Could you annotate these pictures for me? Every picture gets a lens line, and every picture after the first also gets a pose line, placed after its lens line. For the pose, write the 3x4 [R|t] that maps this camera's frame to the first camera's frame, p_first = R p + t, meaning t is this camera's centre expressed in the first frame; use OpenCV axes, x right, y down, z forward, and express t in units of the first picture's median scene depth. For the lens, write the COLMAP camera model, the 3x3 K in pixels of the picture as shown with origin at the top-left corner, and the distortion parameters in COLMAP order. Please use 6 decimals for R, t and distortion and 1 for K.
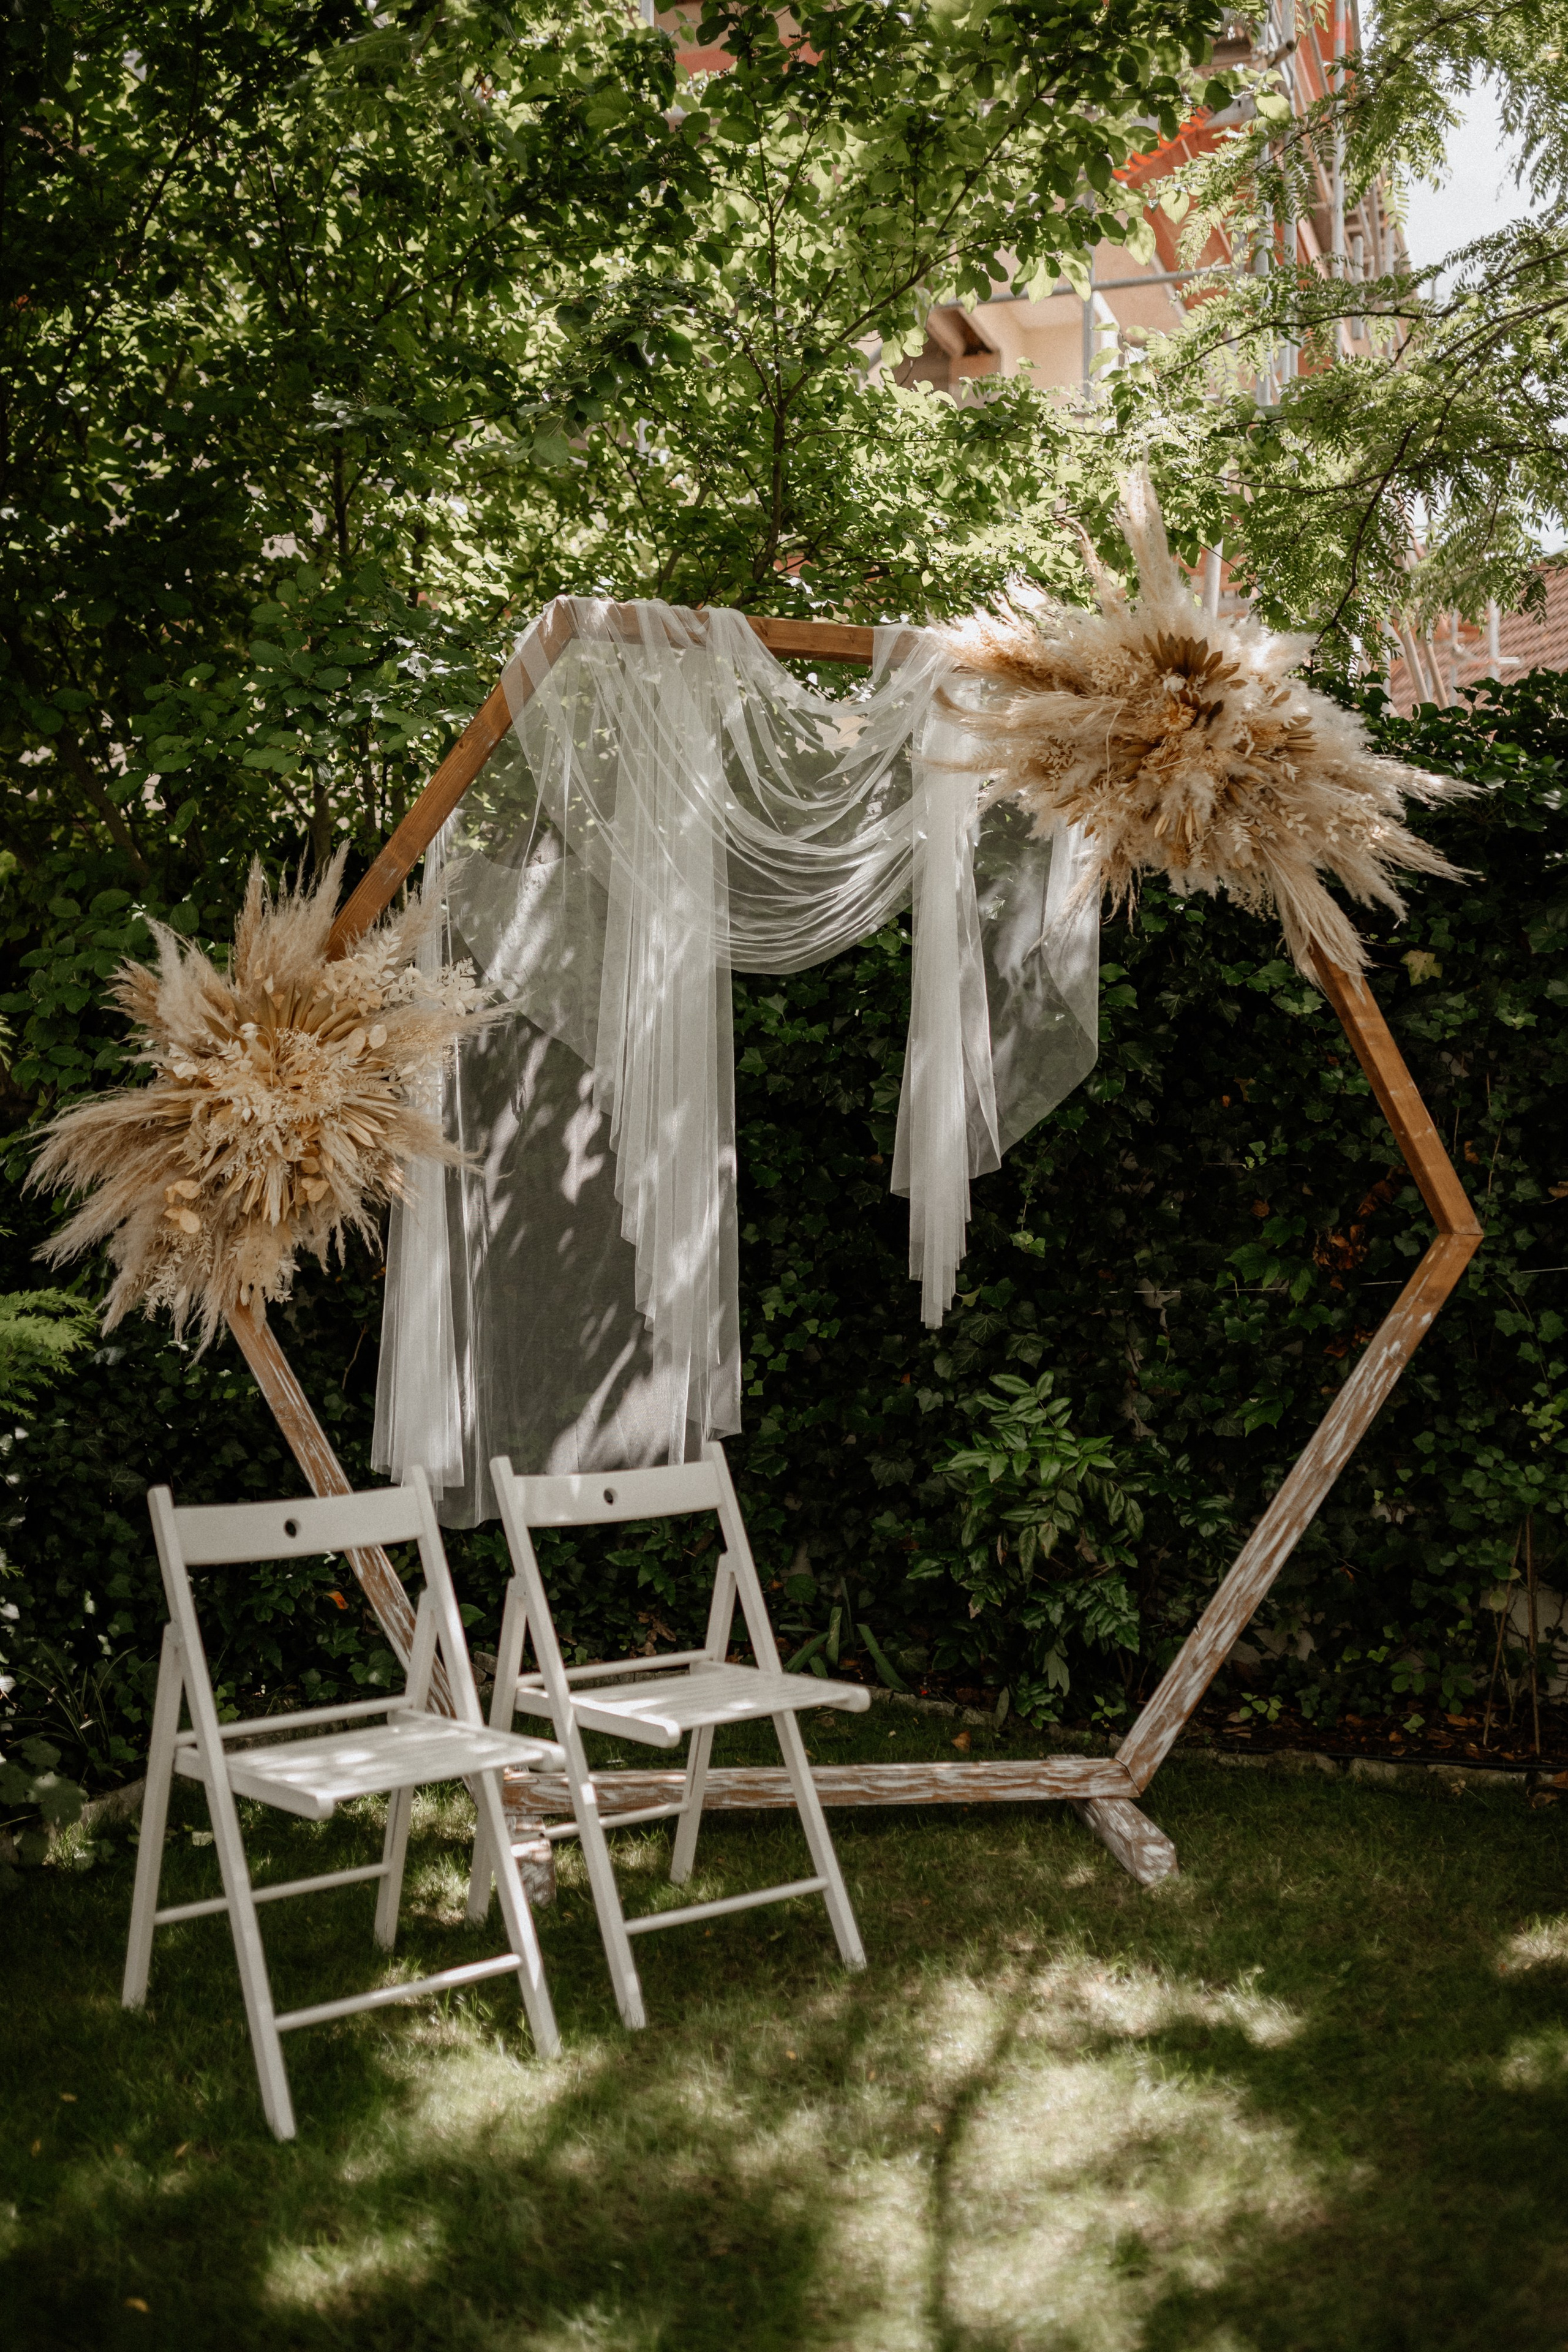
lens RADIAL K [[2229.3, 0, 793.3], [0, 2229.3, 1213.1], [0, 0, 1]] dist [-0.000950, -0.256412]
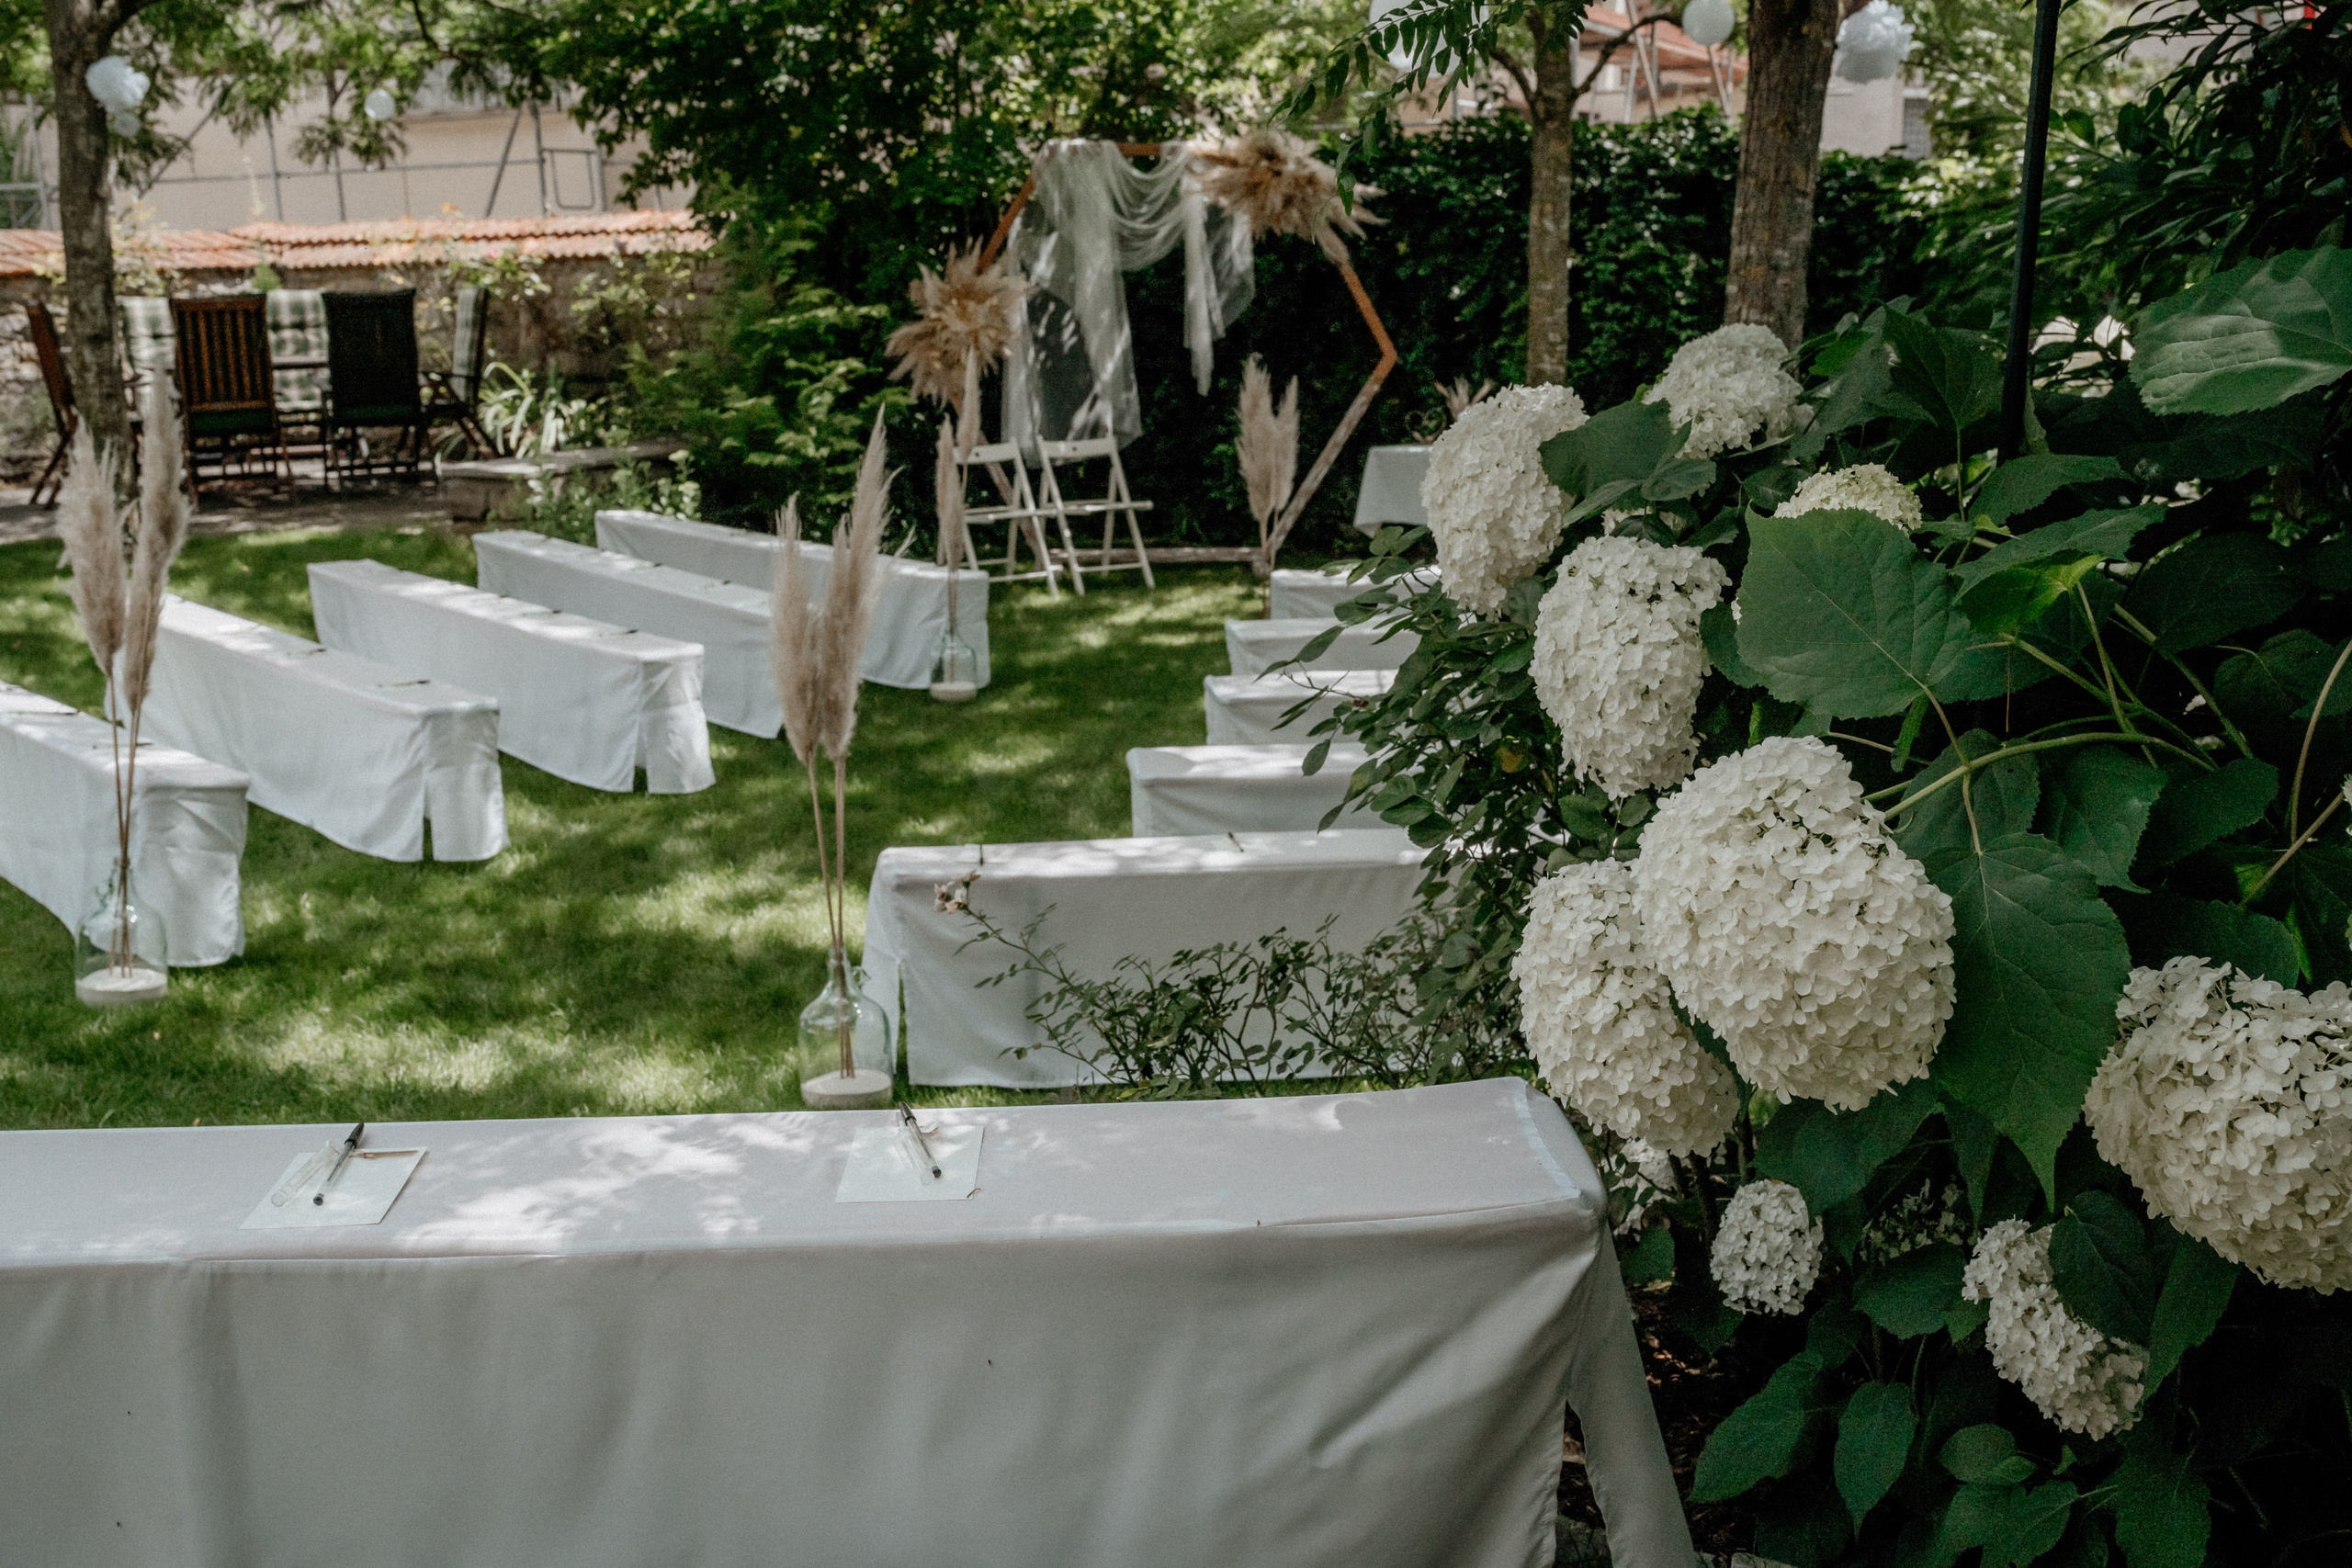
lens RADIAL K [[2197.9, 0, 1176.0], [0, 2197.9, 784.0], [0, 0, 1]] dist [-0.050057, -0.005130]
pose [[0.993339, -0.008661, -0.114902, 0.366913], [0.030418, 0.981510, 0.188980, 0.008463], [0.111140, -0.191217, 0.975235, -1.865579]]
